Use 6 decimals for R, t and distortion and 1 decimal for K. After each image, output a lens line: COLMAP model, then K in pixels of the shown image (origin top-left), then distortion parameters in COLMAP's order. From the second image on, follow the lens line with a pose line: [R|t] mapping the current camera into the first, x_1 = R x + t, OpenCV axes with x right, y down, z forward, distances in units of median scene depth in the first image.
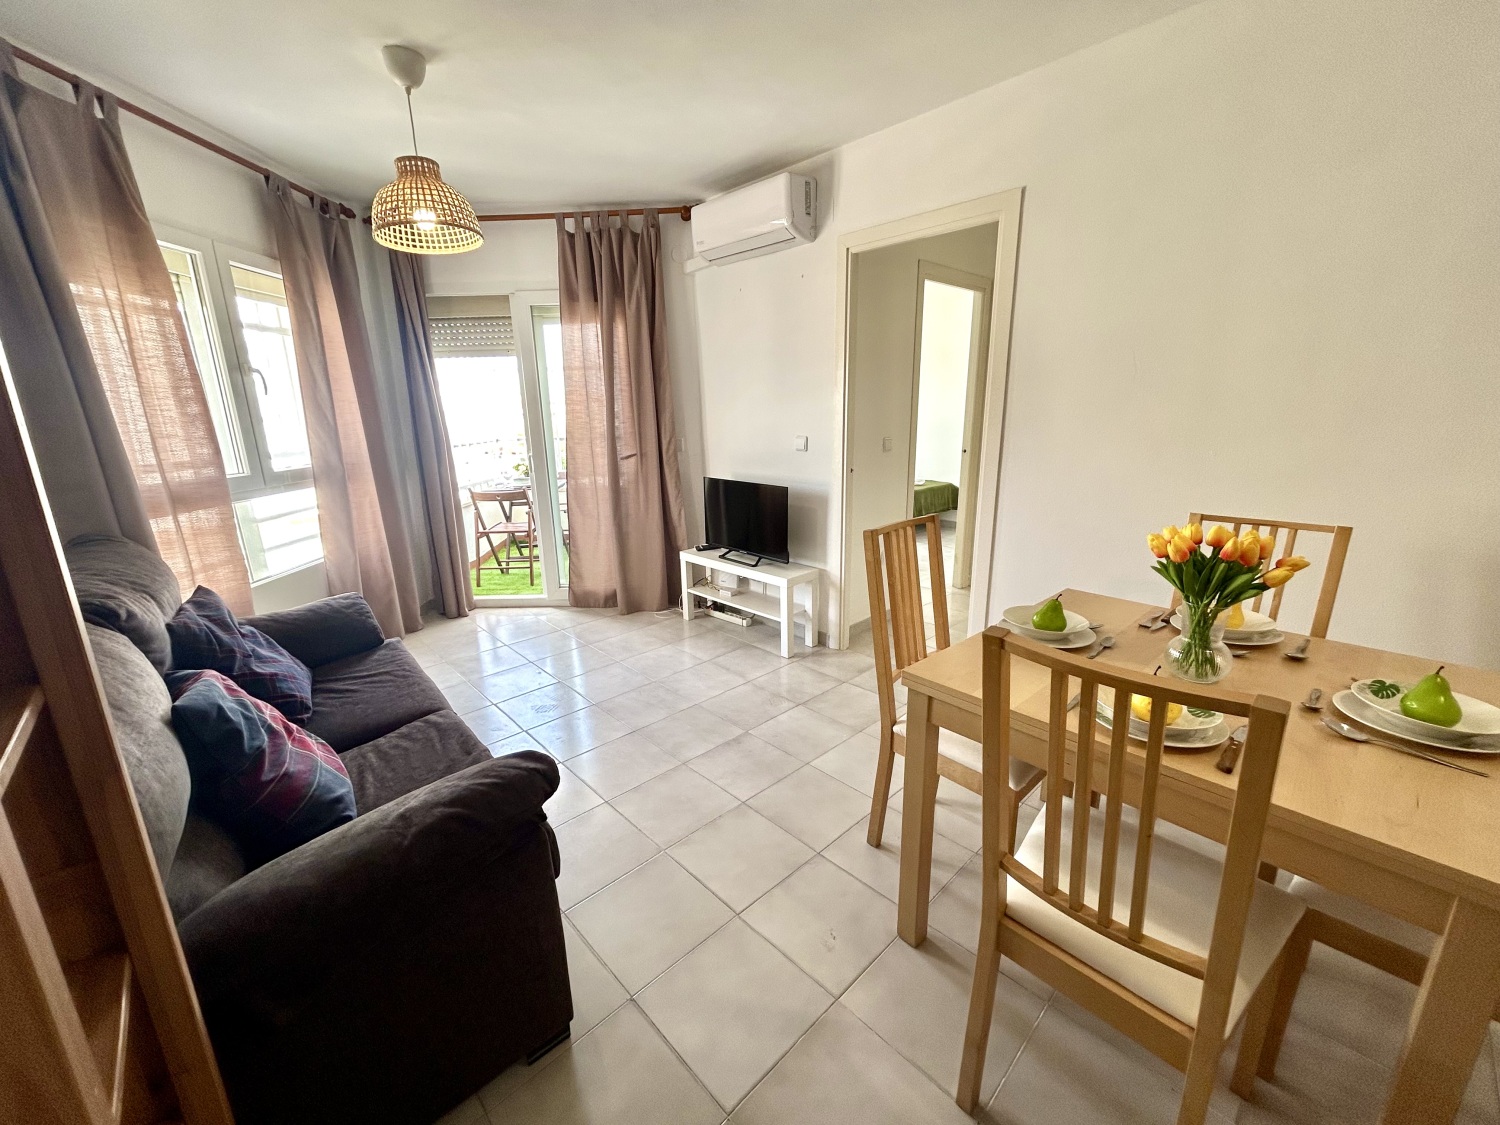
lens RADIAL K [[601.6, 0, 741.3], [0, 601.6, 562.6], [0, 0, 1]] dist [-0.002959, 0.000956]
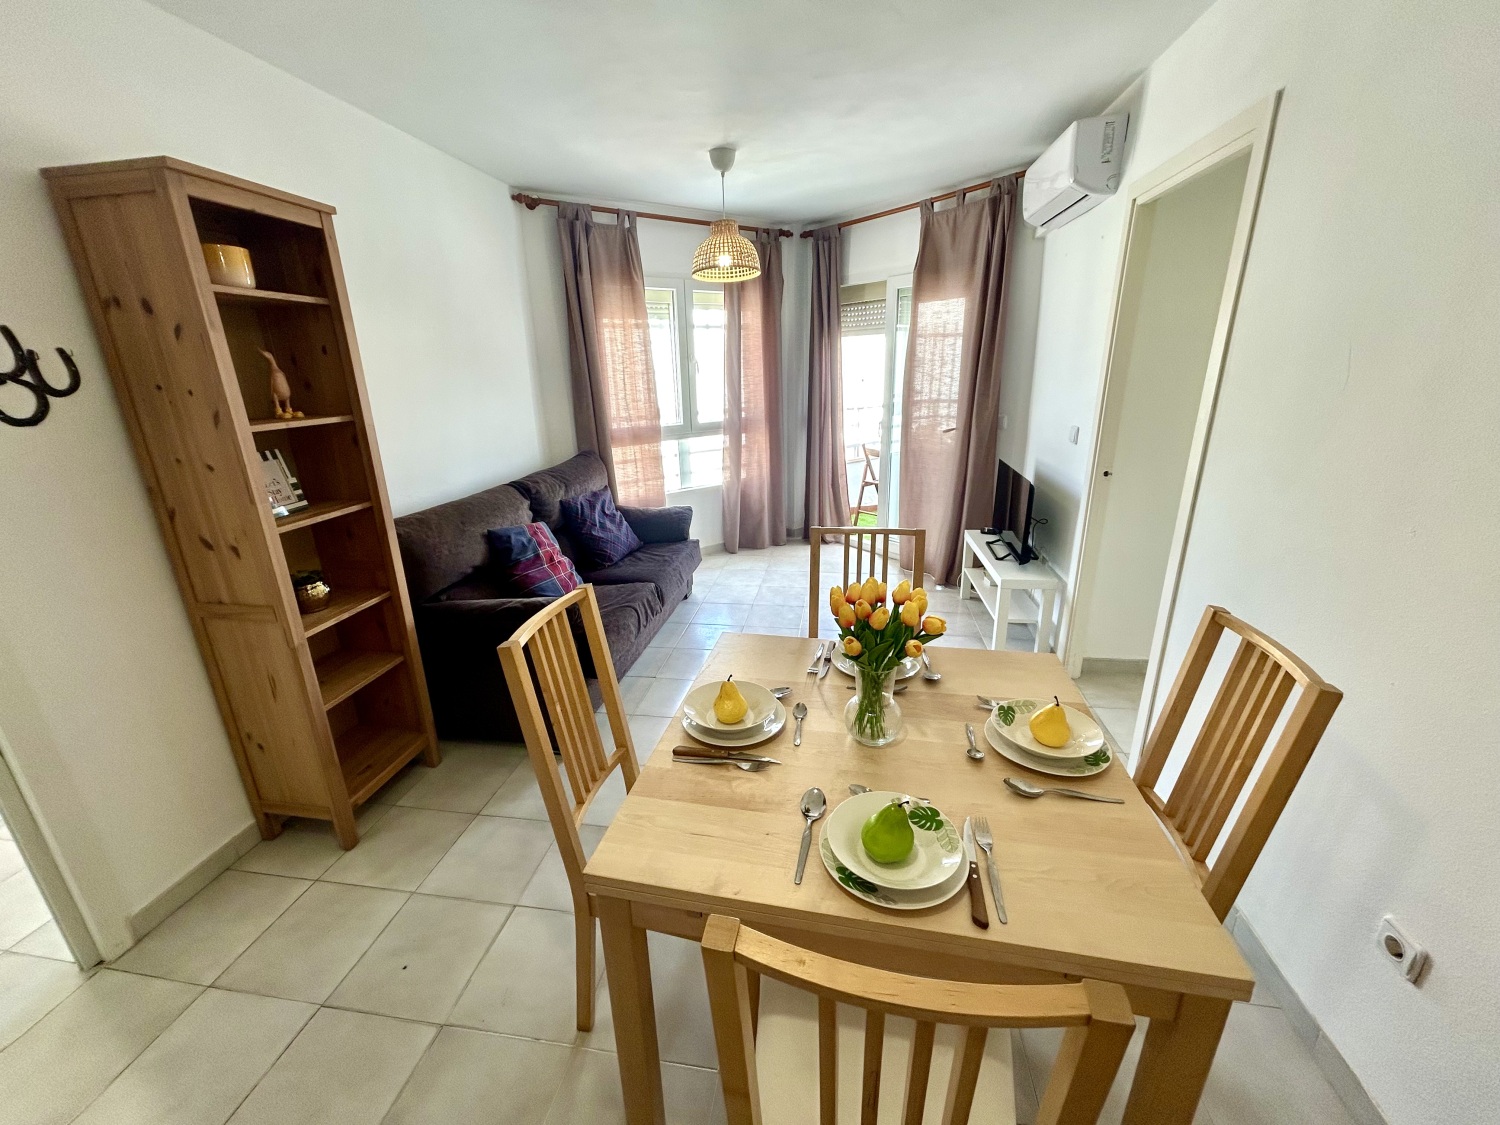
lens RADIAL K [[601.6, 0, 742.0], [0, 601.6, 561.3], [0, 0, 1]] dist [-0.002959, 0.000956]
pose [[0.603378, 0.251947, -0.756609, 0.590379], [-0.186030, 0.967073, 0.173676, -0.096143], [0.775454, 0.035959, 0.630380, 0.103576]]
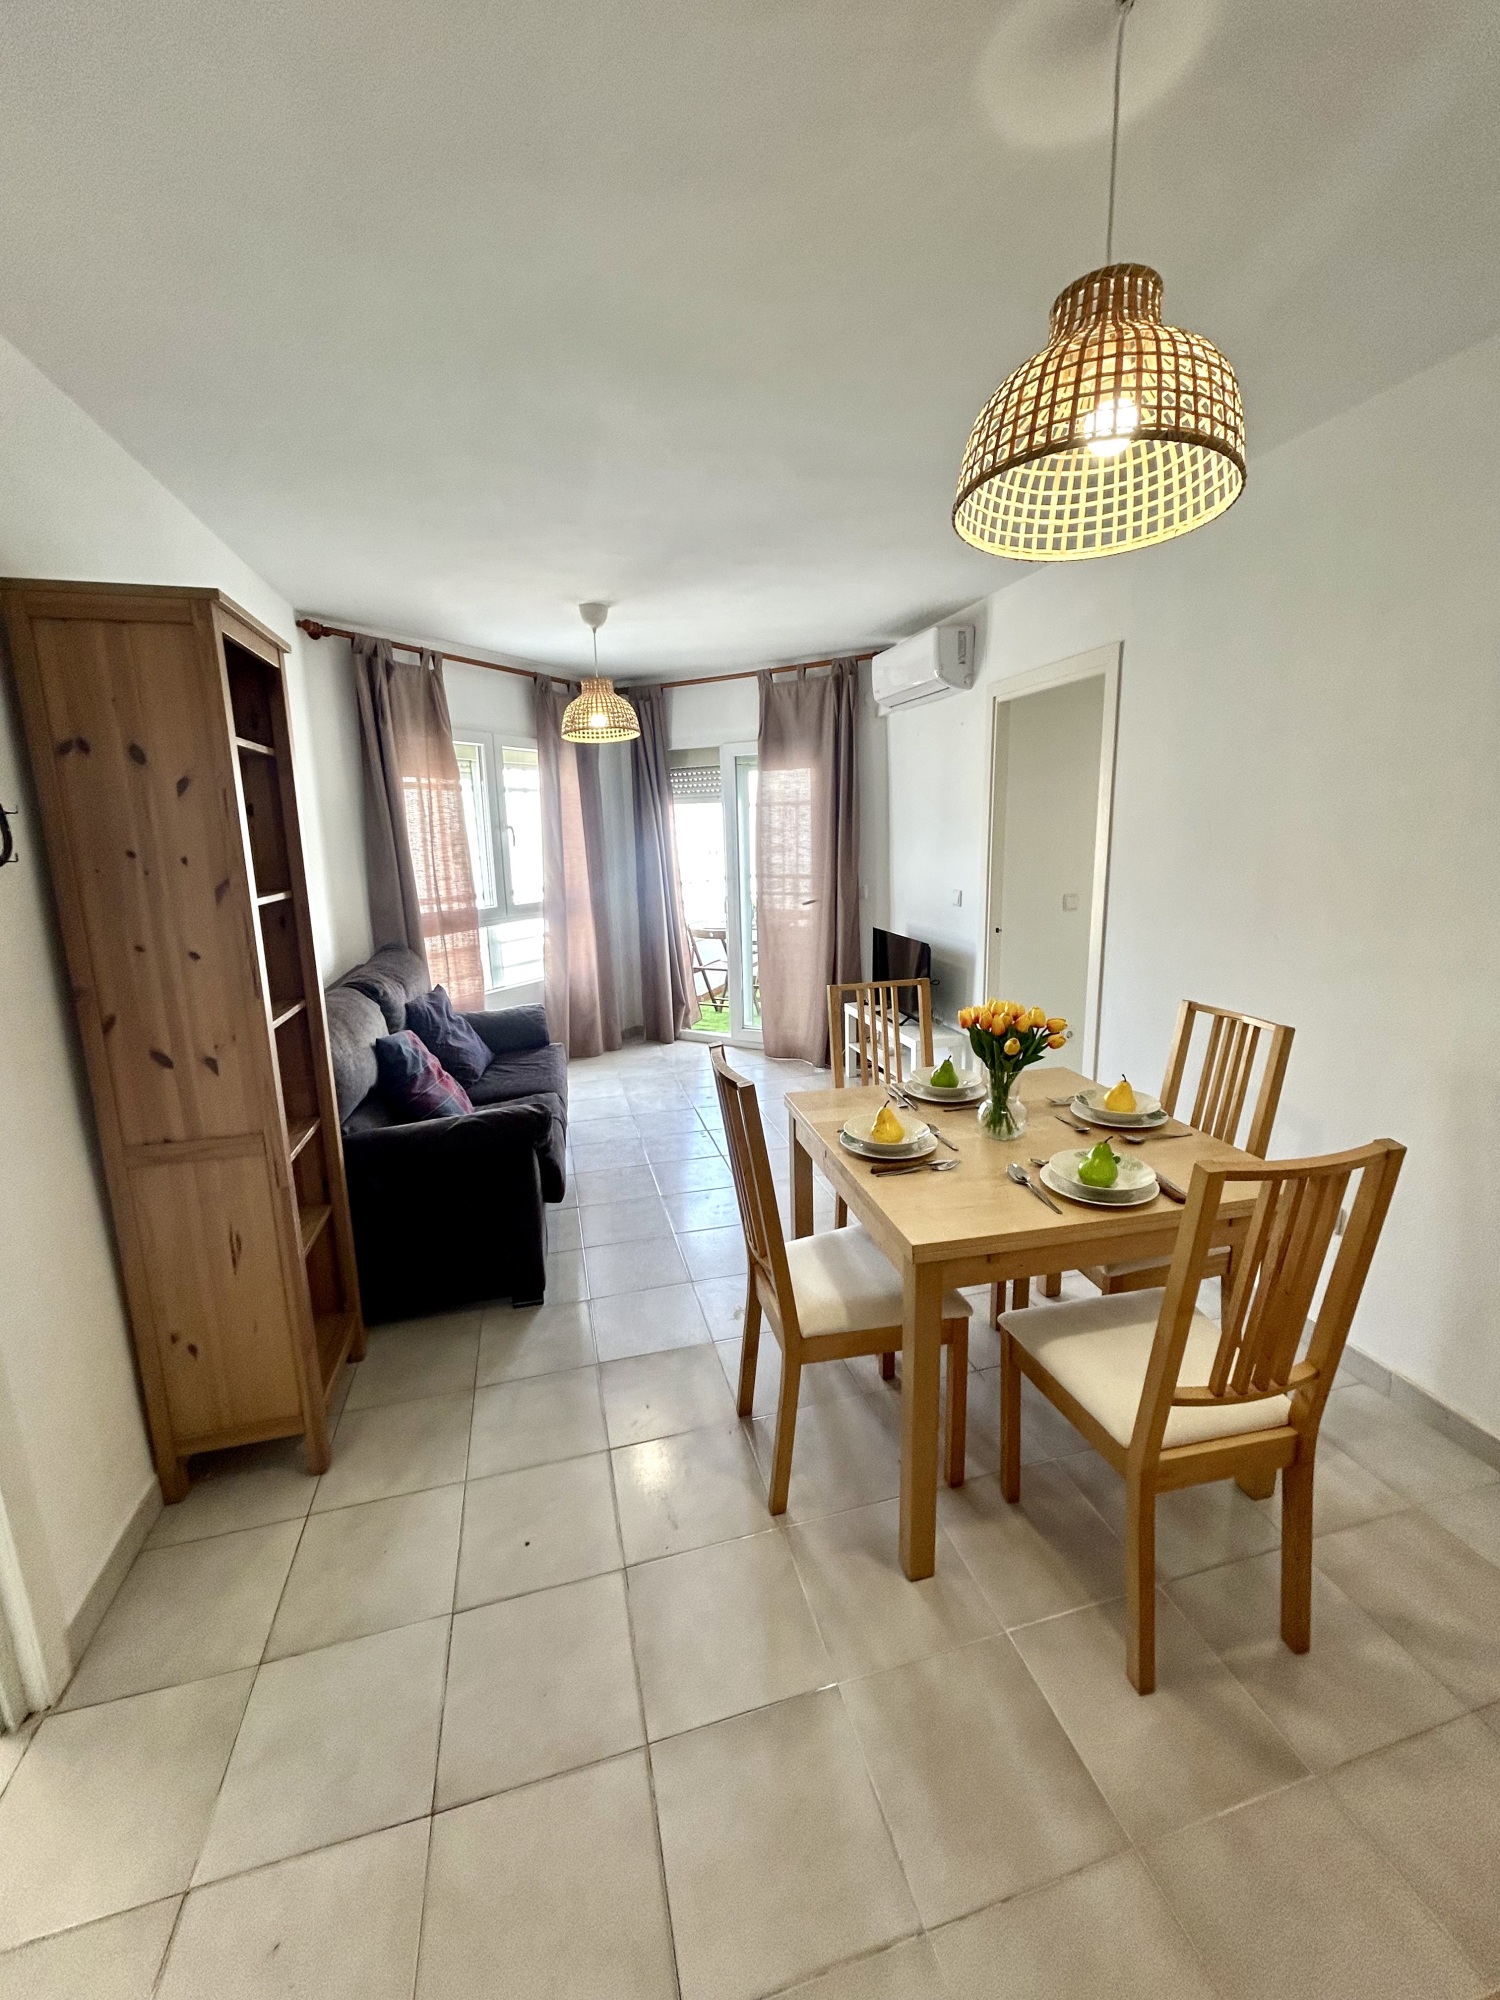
lens RADIAL K [[802.2, 0, 749.4], [0, 802.2, 989.6], [0, 0, 1]] dist [-0.002959, 0.000956]
pose [[0.881279, 0.092321, -0.463490, 0.464230], [-0.113363, 0.993396, -0.017676, -0.000035], [0.458798, 0.068120, 0.885926, -0.261378]]
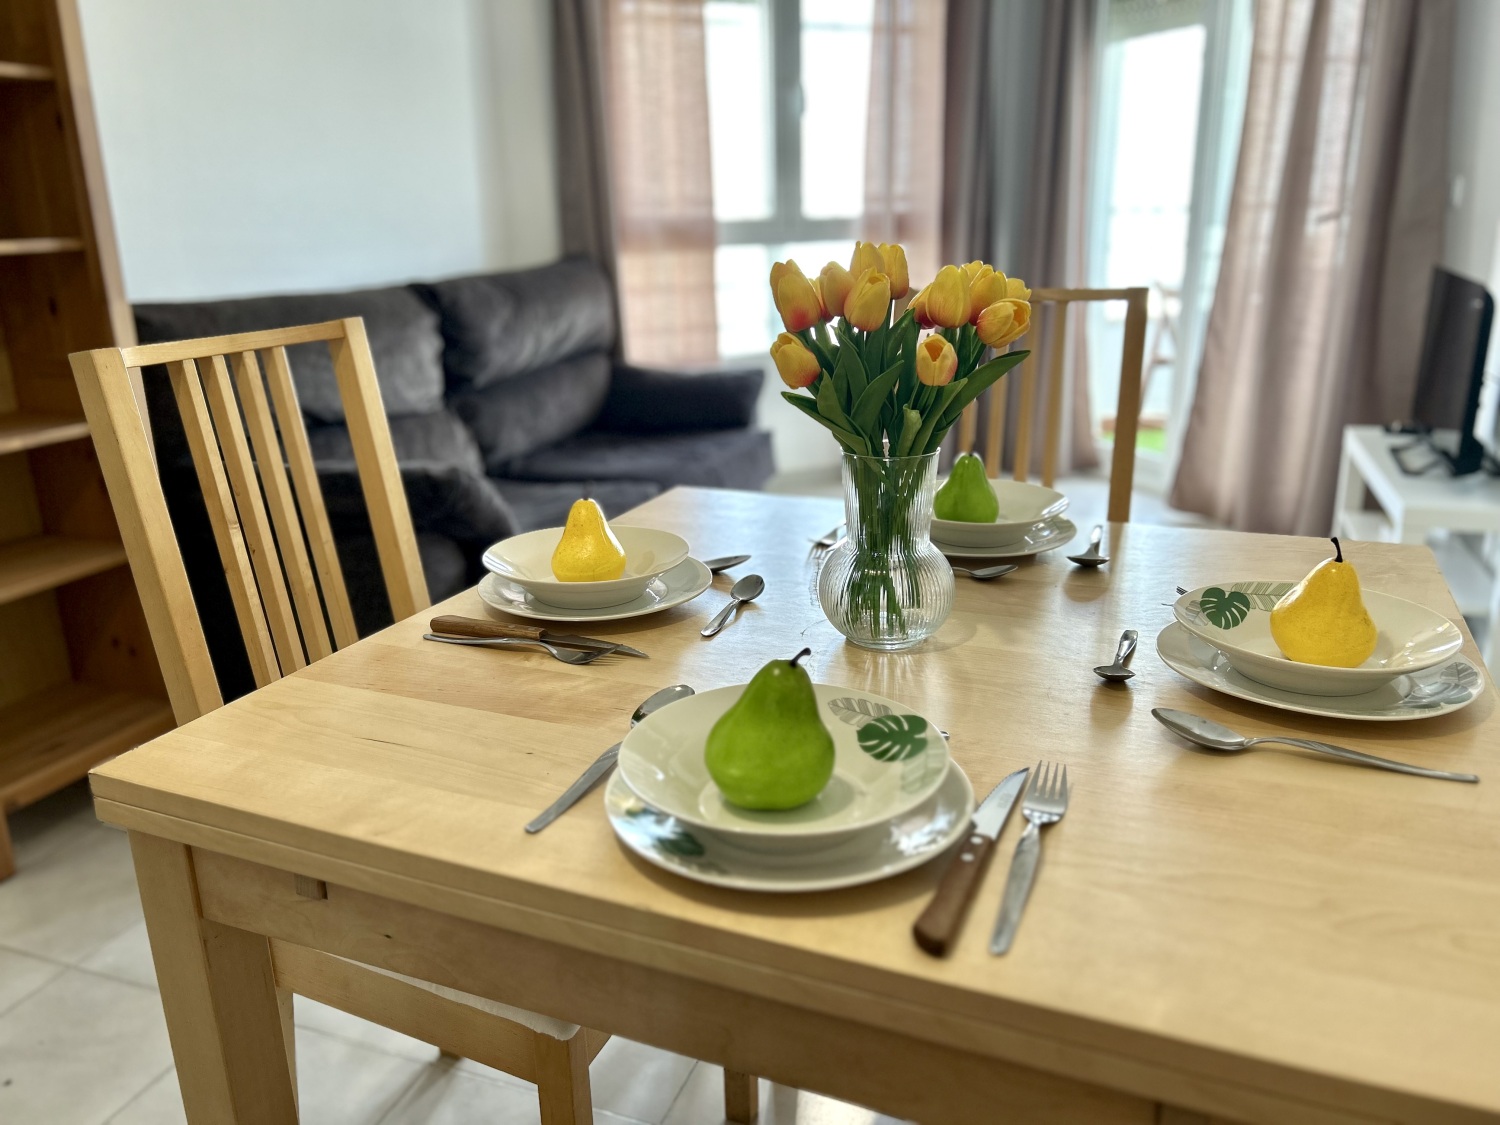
lens RADIAL K [[1126.0, 0, 752.9], [0, 1126.0, 560.3], [0, 0, 1]] dist [0.052335, -0.053716]
pose [[0.440194, 0.271258, -0.855949, 0.626633], [-0.209046, 0.958041, 0.196105, 0.005416], [0.873229, 0.092608, 0.478429, 0.254500]]
